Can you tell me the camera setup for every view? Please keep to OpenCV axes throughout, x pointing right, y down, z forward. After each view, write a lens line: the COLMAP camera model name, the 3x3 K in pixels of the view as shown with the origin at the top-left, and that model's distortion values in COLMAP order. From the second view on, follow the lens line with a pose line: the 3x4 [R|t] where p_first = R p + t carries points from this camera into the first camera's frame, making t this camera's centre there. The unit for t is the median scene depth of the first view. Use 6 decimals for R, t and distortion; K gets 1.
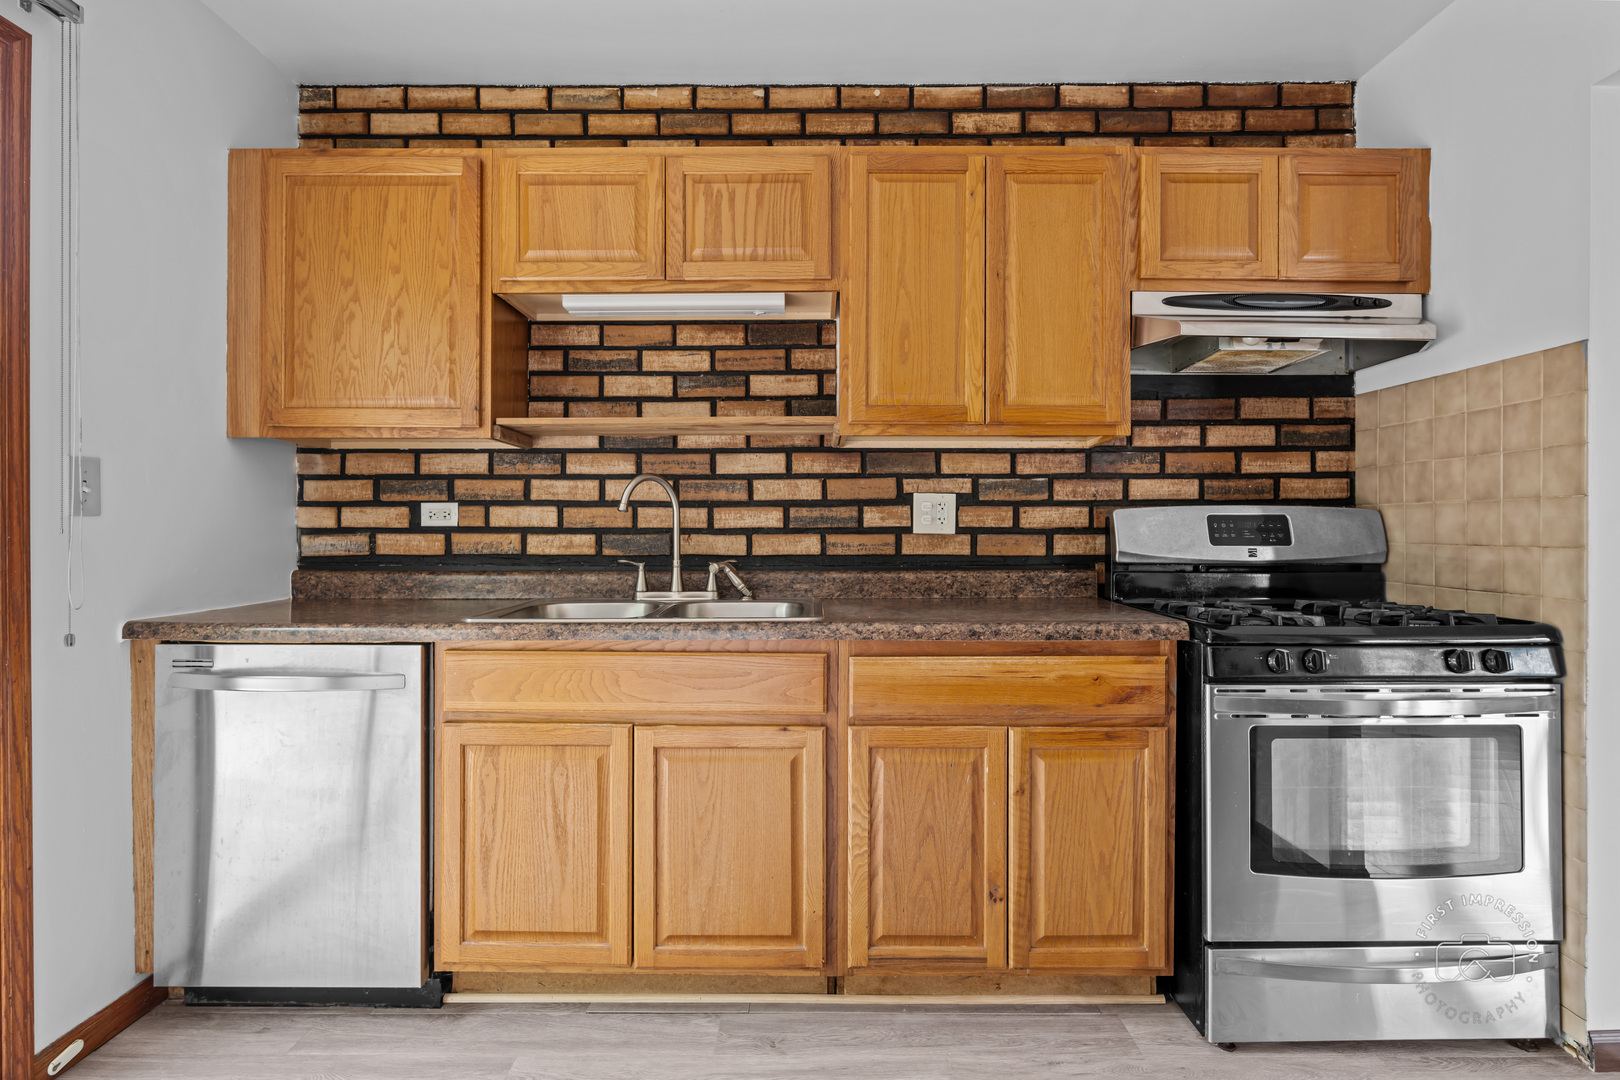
lens RADIAL K [[845.9, 0, 808.2], [0, 845.9, 533.2], [0, 0, 1]] dist [-0.003726, 0.000157]
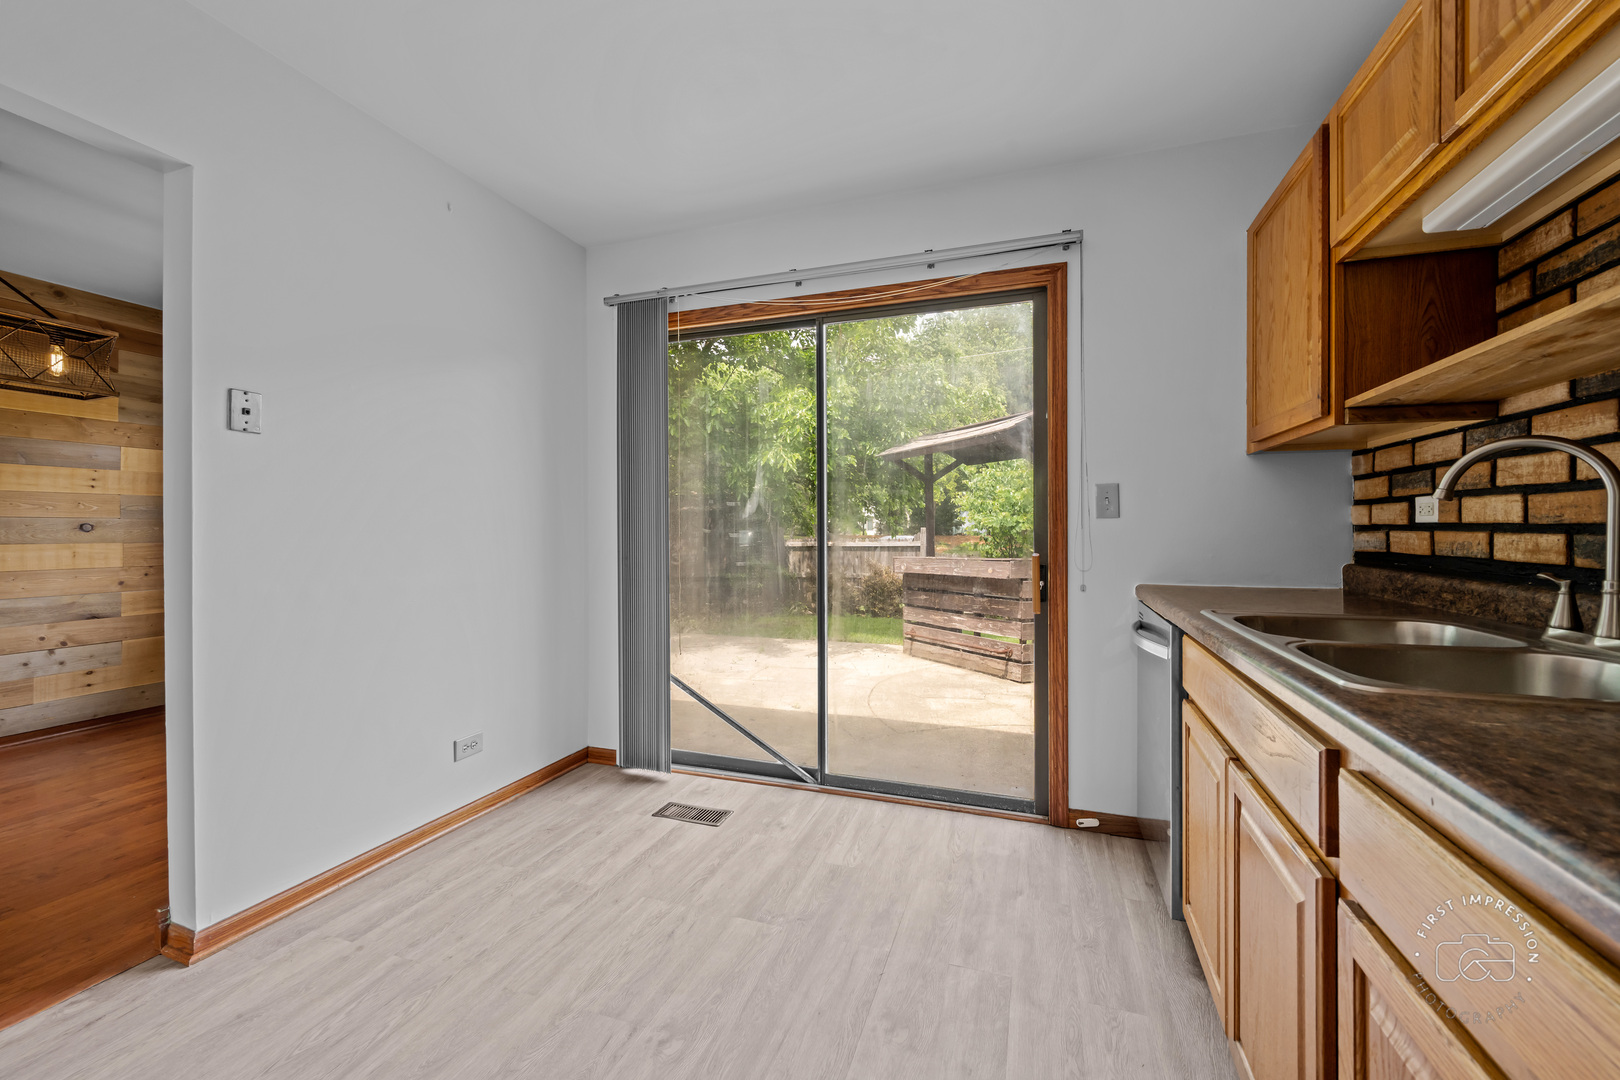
lens RADIAL K [[645.8, 0, 808.4], [0, 645.8, 529.3], [0, 0, 1]] dist [0.003784, 0.000053]
pose [[-0.335851, 0.003373, -0.941909, 0.412682], [-0.007589, 0.999951, 0.006287, -0.000844], [0.941885, 0.009259, -0.335809, 0.621474]]
